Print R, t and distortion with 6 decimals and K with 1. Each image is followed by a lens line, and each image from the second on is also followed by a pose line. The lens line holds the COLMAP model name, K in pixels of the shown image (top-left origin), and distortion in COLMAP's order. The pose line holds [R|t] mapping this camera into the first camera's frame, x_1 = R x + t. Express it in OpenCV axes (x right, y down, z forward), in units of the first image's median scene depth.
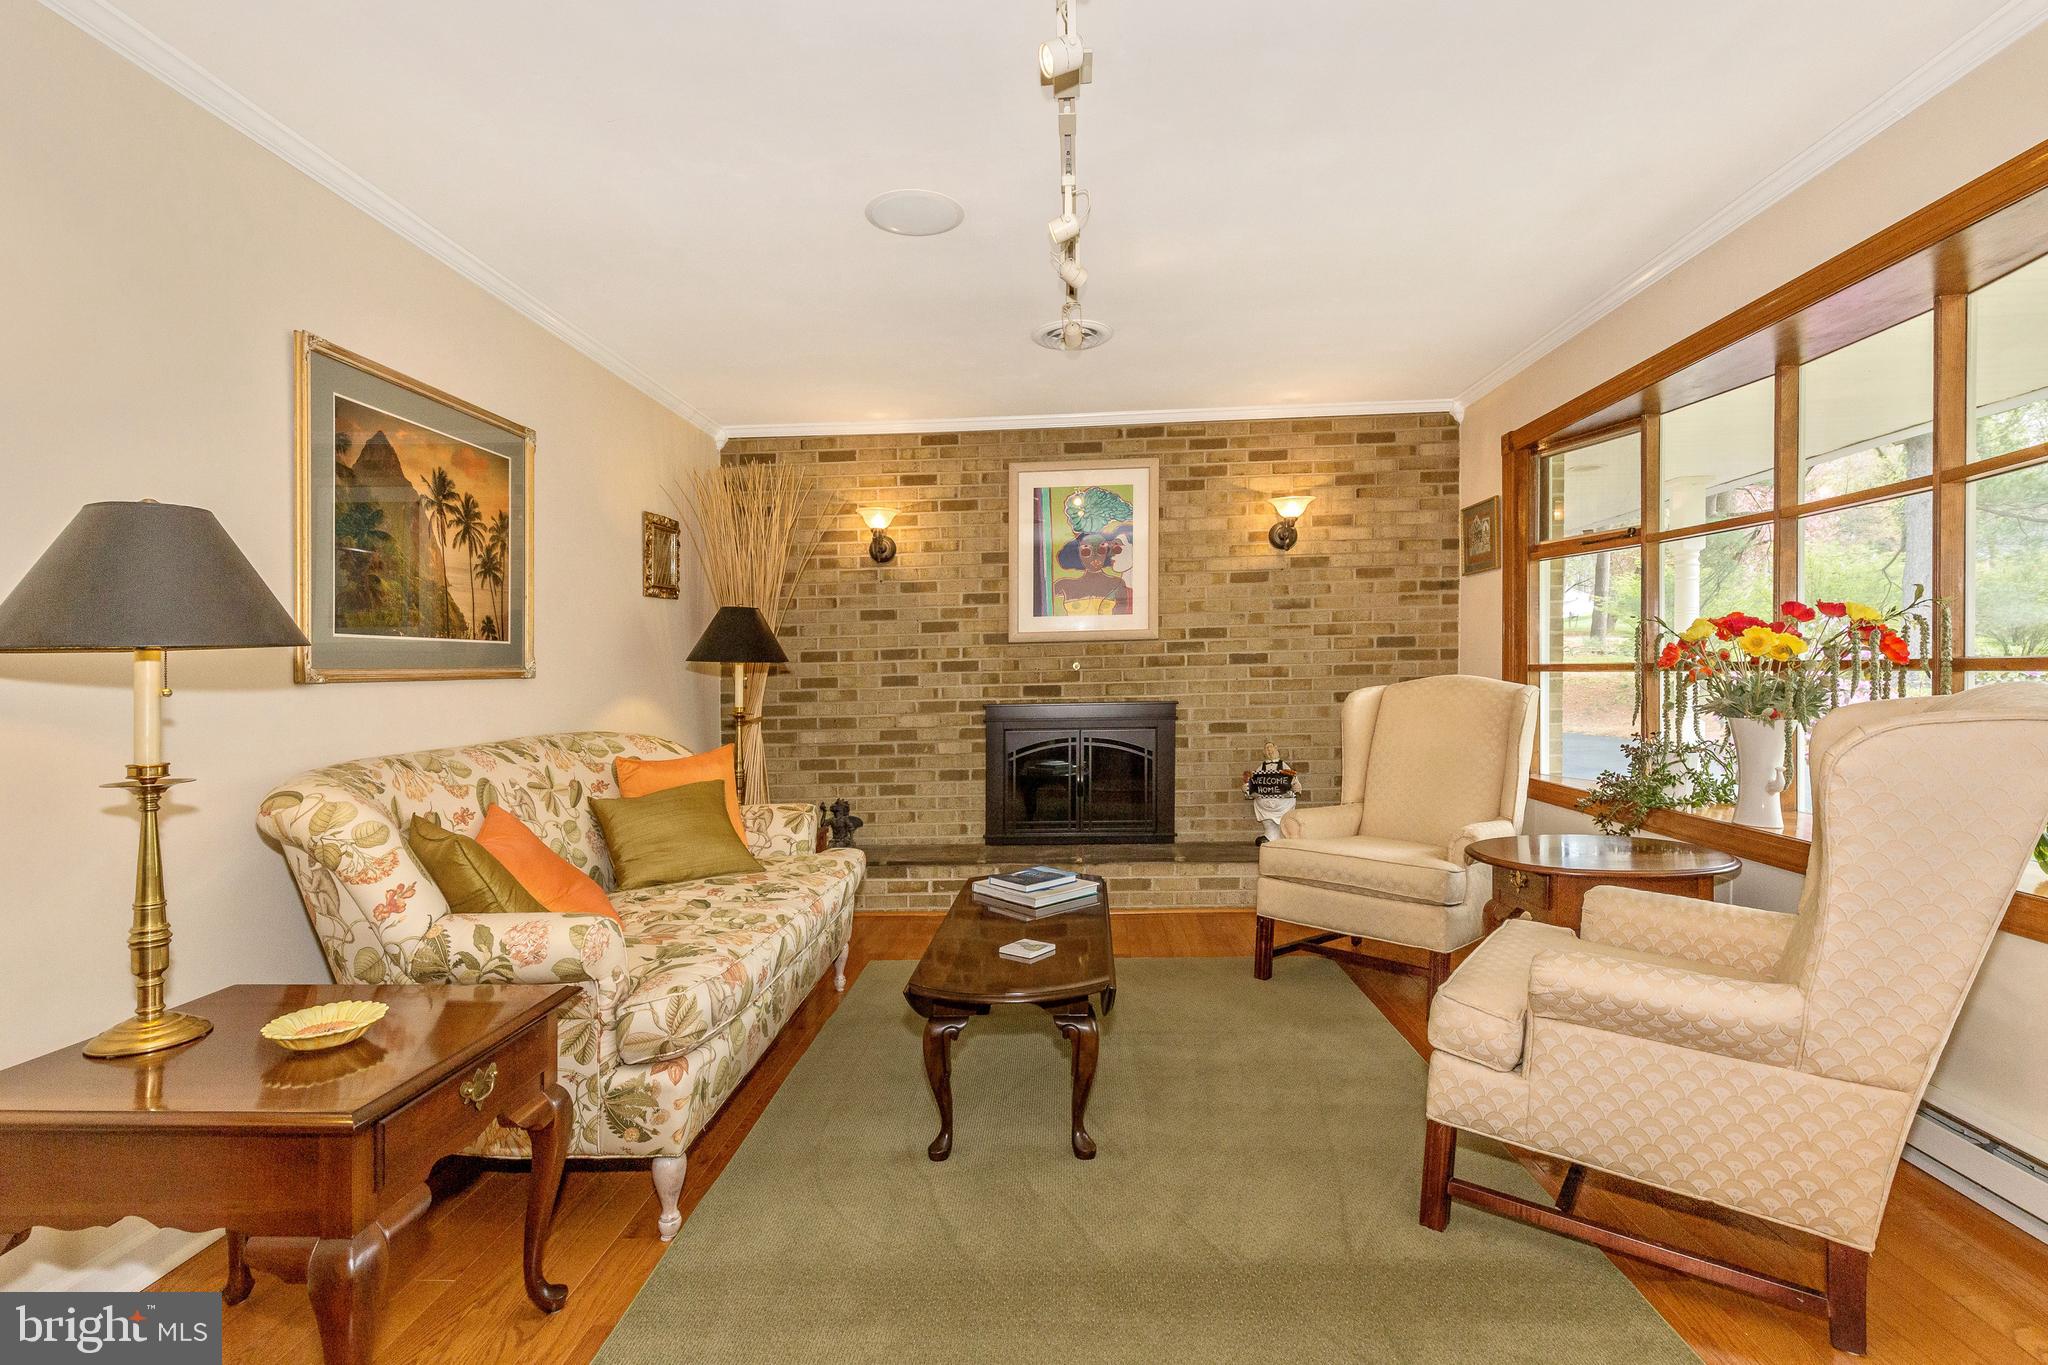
lens RADIAL K [[960.0, 0, 1030.0], [0, 960.0, 678.3], [0, 0, 1]] dist [0.008150, -0.002012]
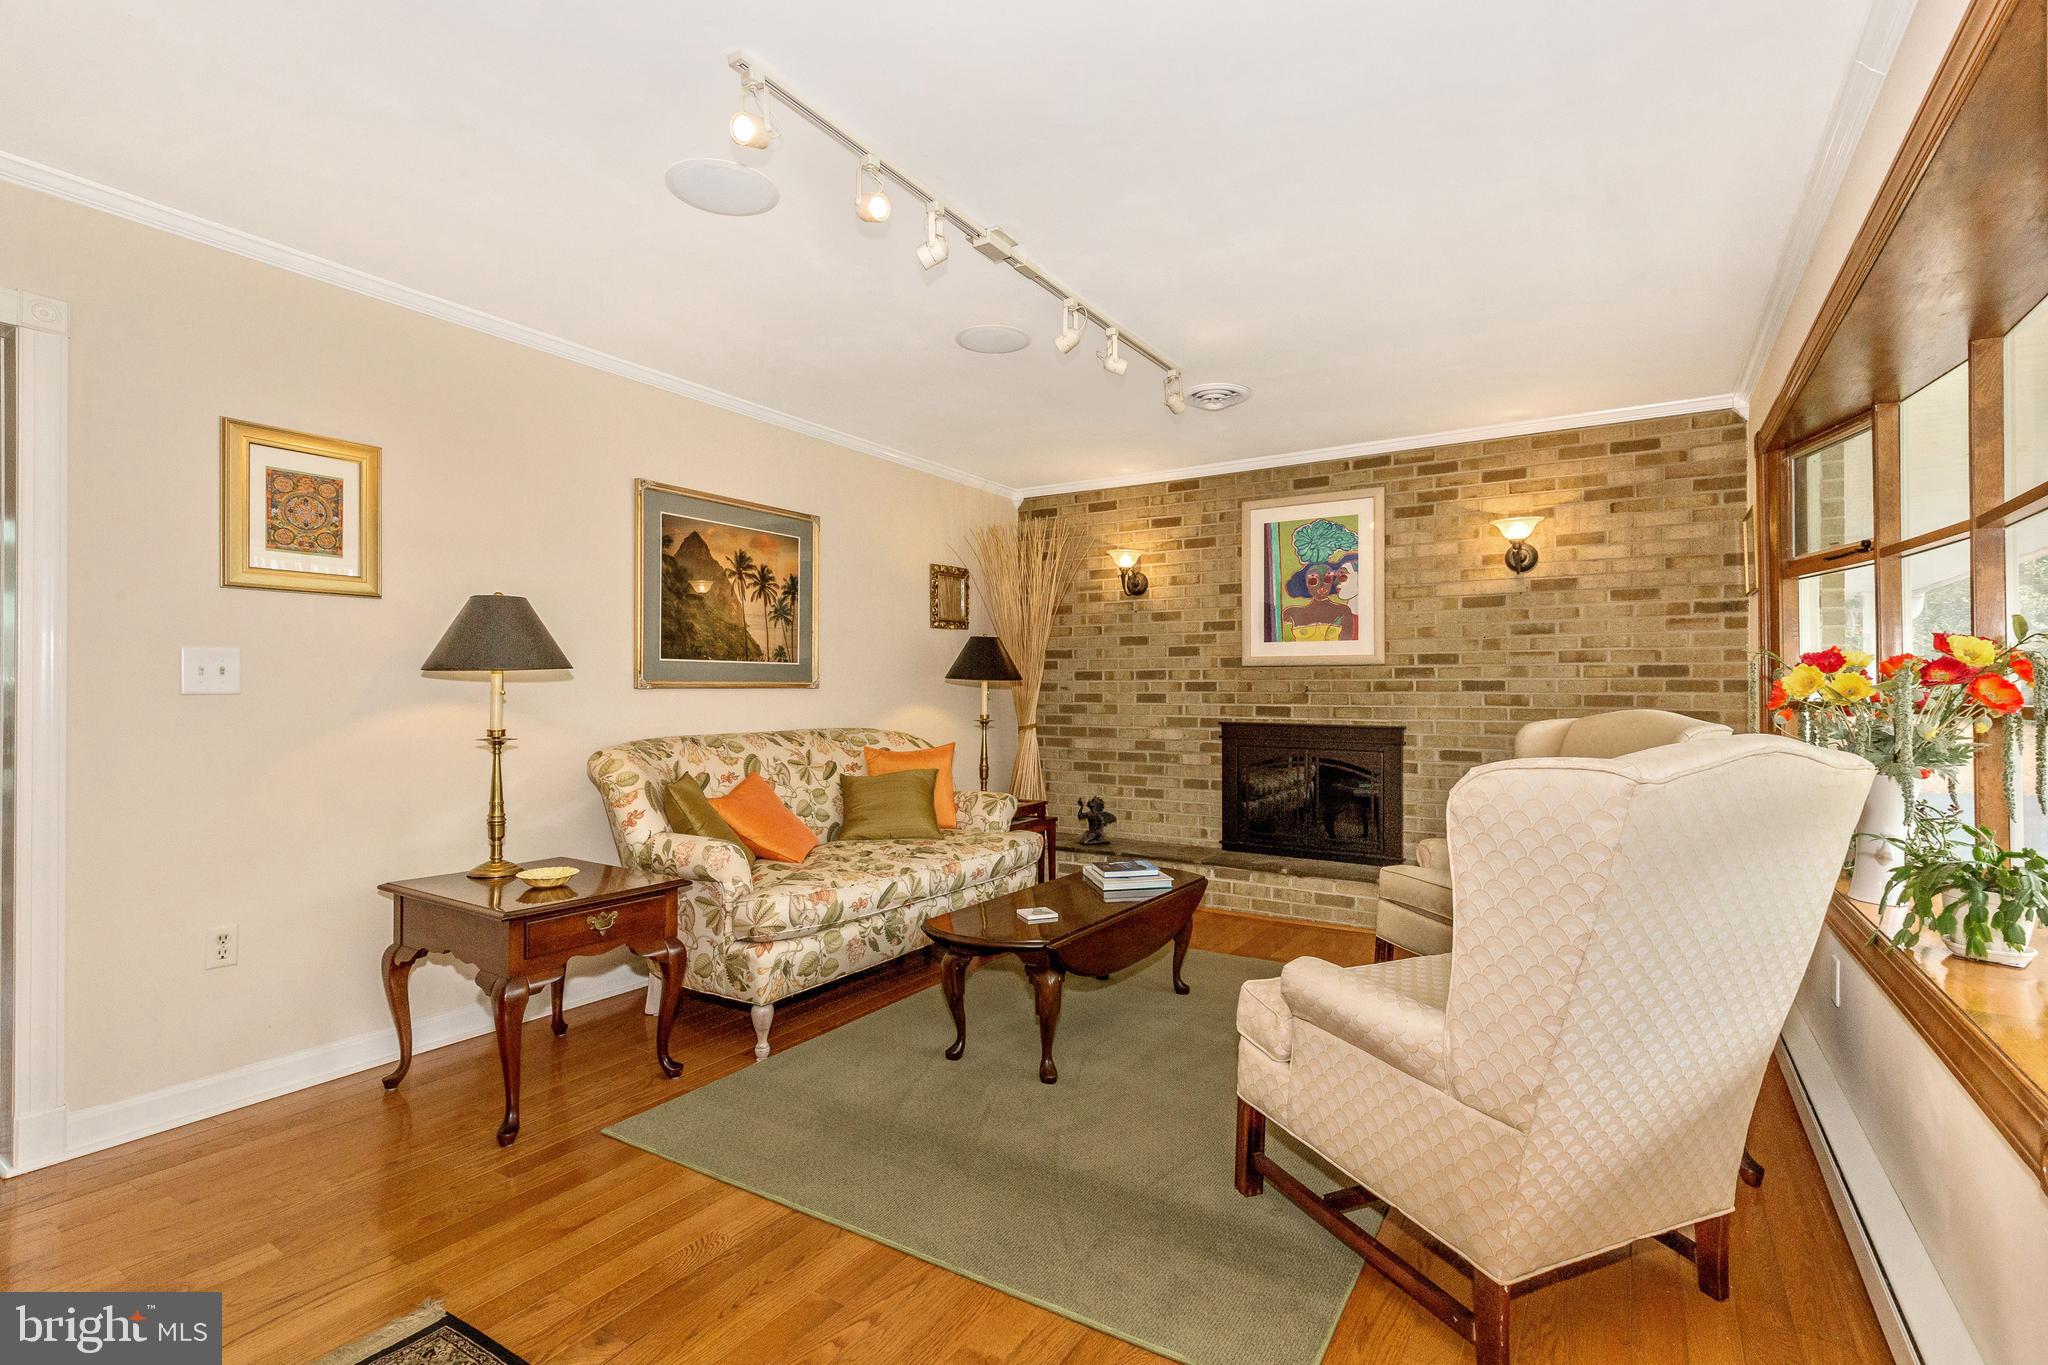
lens RADIAL K [[960.0, 0, 1084.7], [0, 960.0, 683.7], [0, 0, 1]] dist [0.008150, -0.002012]
pose [[0.876888, 0.022503, -0.480168, 0.488189], [-0.026931, 0.999635, -0.002333, -0.013845], [0.479940, 0.014977, 0.877174, -0.058557]]
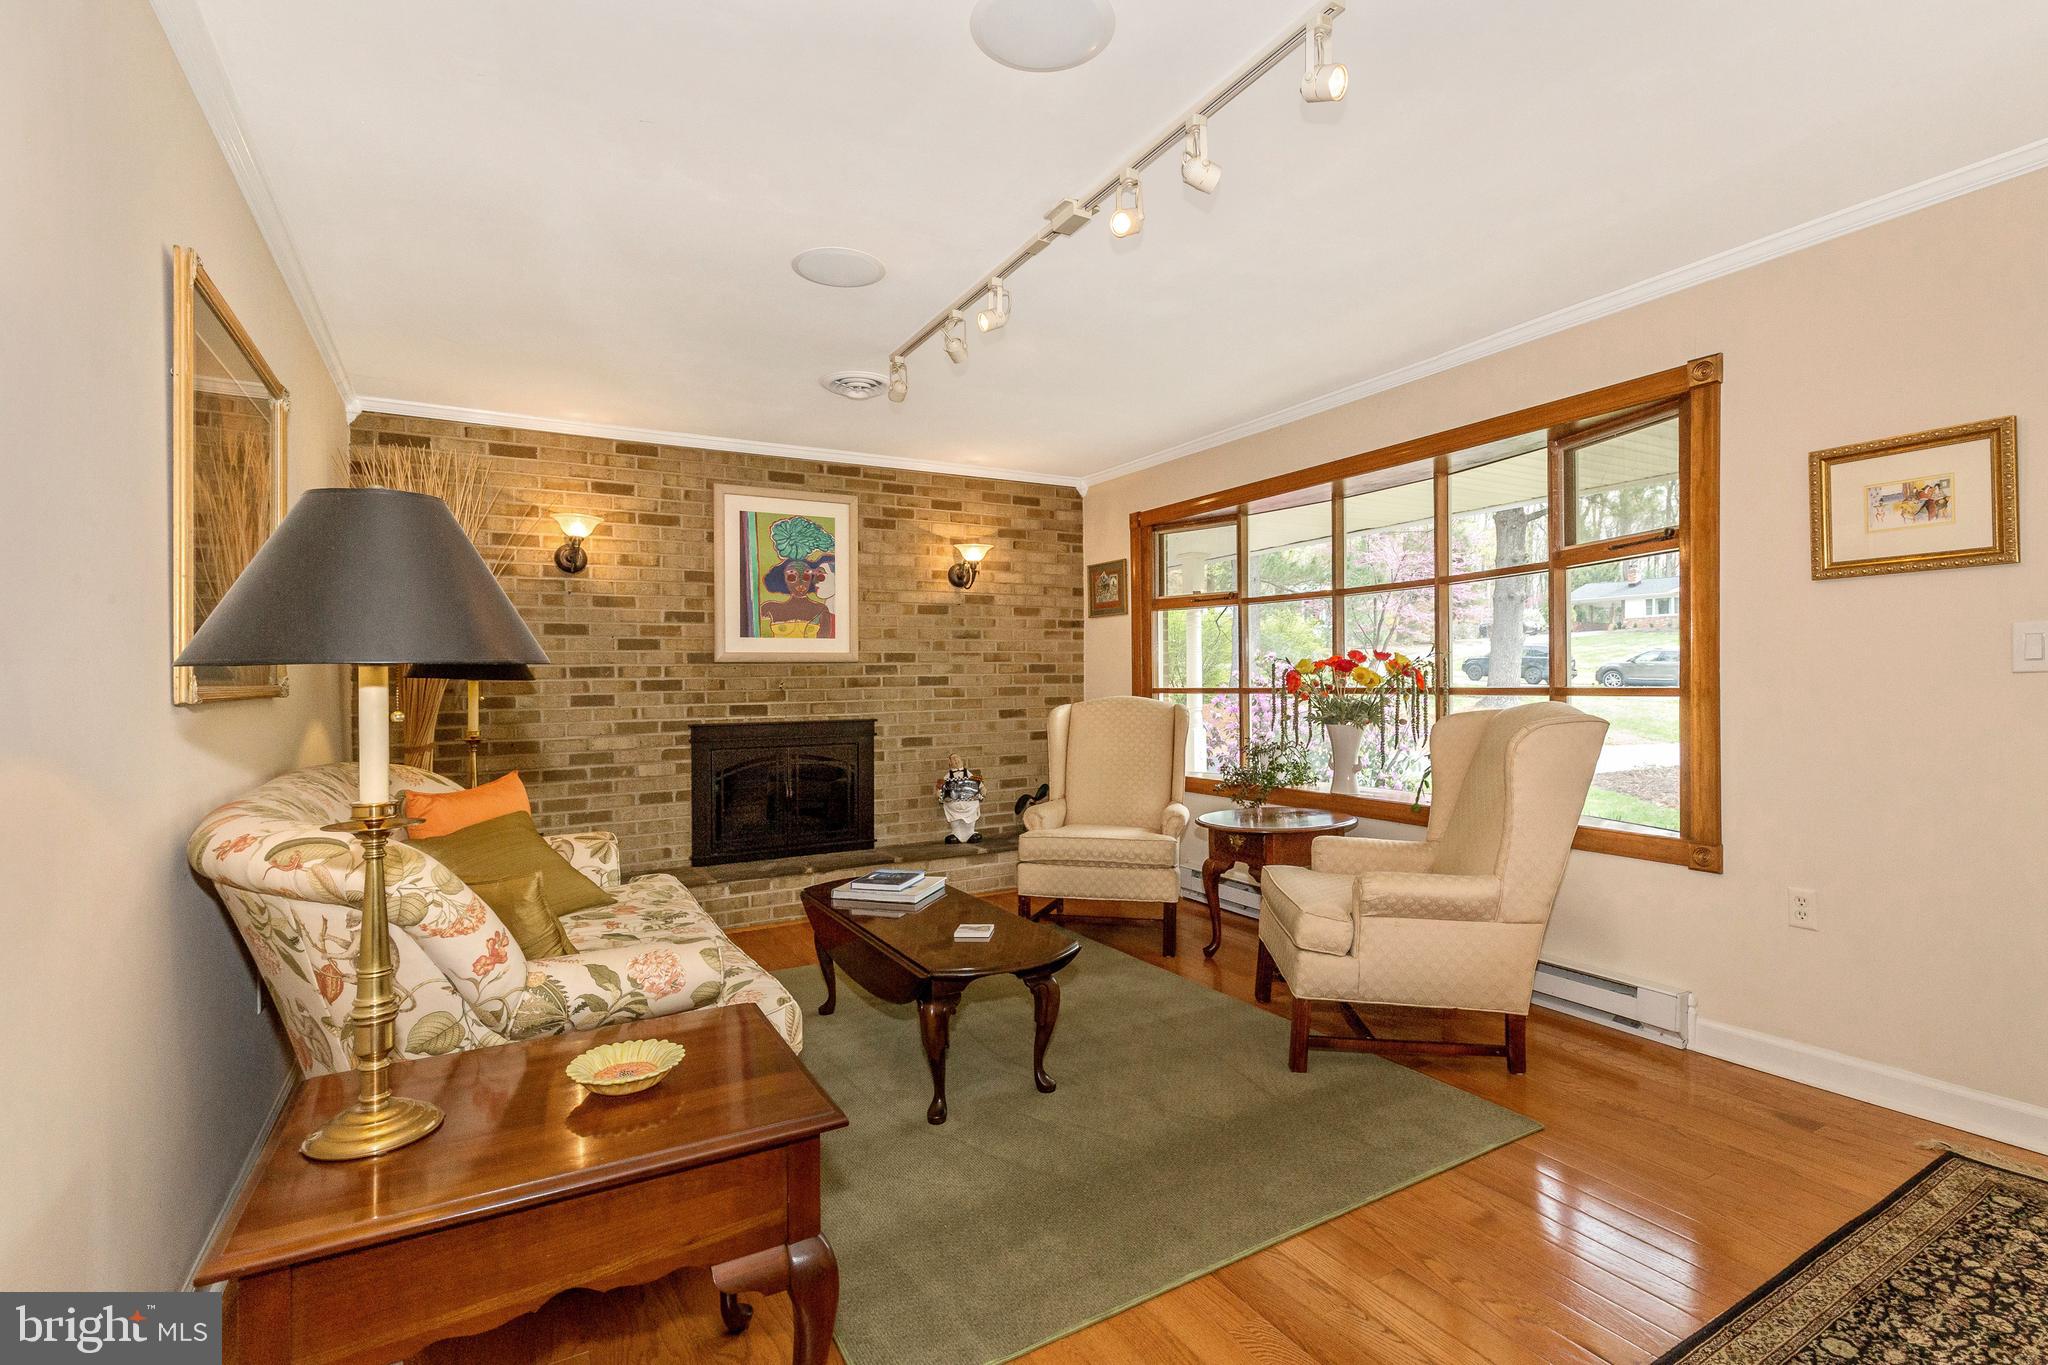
lens RADIAL K [[960.0, 0, 993.9], [0, 960.0, 681.6], [0, 0, 1]] dist [0.008150, -0.002012]
pose [[0.840758, 0.010421, 0.541310, -0.454169], [-0.001816, 0.999863, -0.016429, -0.001425], [-0.541407, 0.012830, 0.840662, 0.003221]]
